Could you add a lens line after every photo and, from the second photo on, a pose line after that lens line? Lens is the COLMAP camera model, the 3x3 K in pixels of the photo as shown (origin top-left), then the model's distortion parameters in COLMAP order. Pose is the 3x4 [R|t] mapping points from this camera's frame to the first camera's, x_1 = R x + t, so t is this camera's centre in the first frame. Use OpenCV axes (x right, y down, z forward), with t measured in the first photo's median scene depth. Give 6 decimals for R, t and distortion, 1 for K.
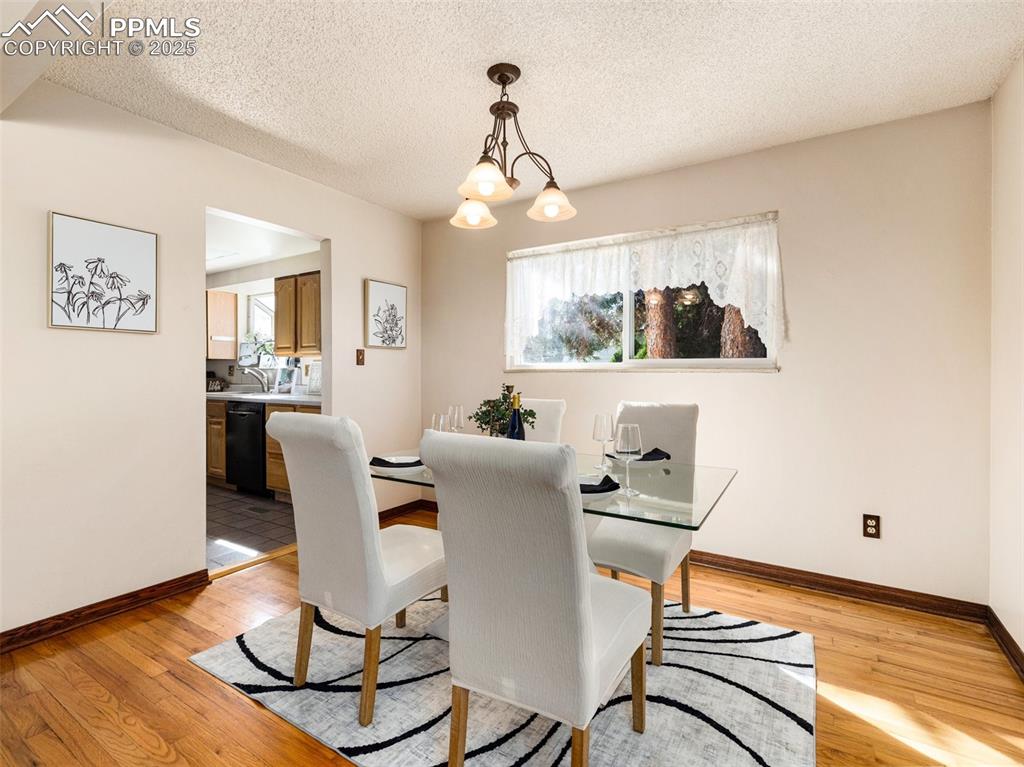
lens RADIAL K [[482.0, 0, 512.9], [0, 482.0, 376.8], [0, 0, 1]] dist [-0.003472, 0.000126]
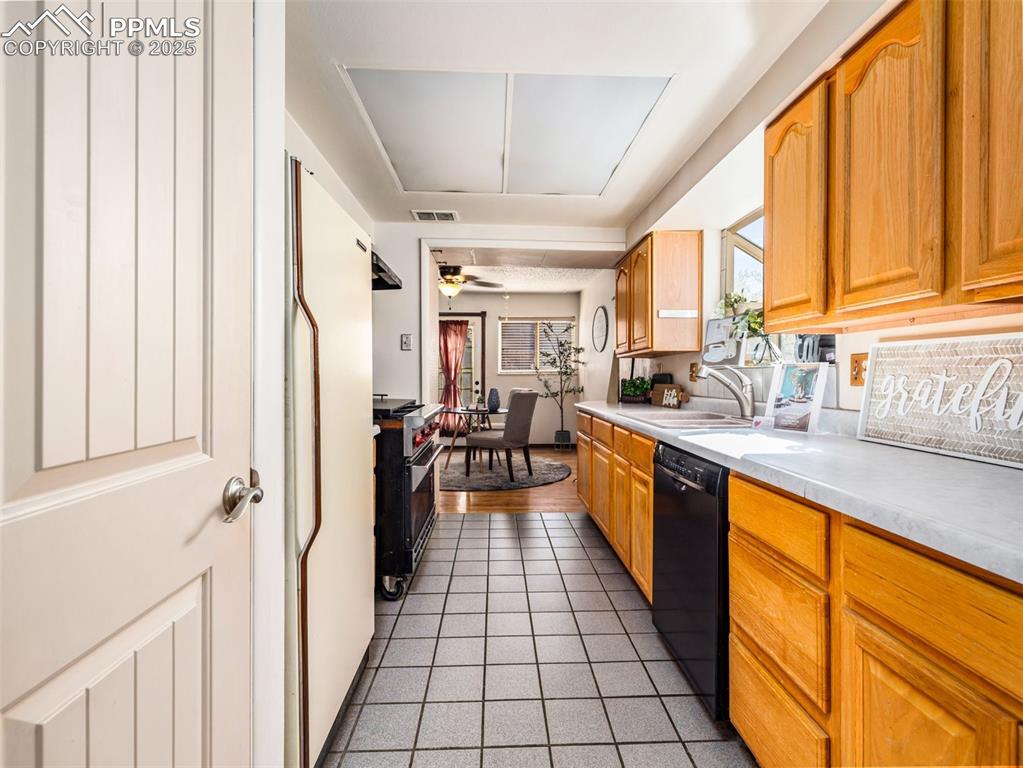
lens RADIAL K [[481.6, 0, 512.4], [0, 481.6, 377.3], [0, 0, 1]] dist [-0.003472, 0.000126]
pose [[0.559316, 0.004794, -0.828941, -0.276887], [-0.009224, 0.999957, -0.000440, -0.004909], [0.828903, 0.007893, 0.559336, 0.593464]]
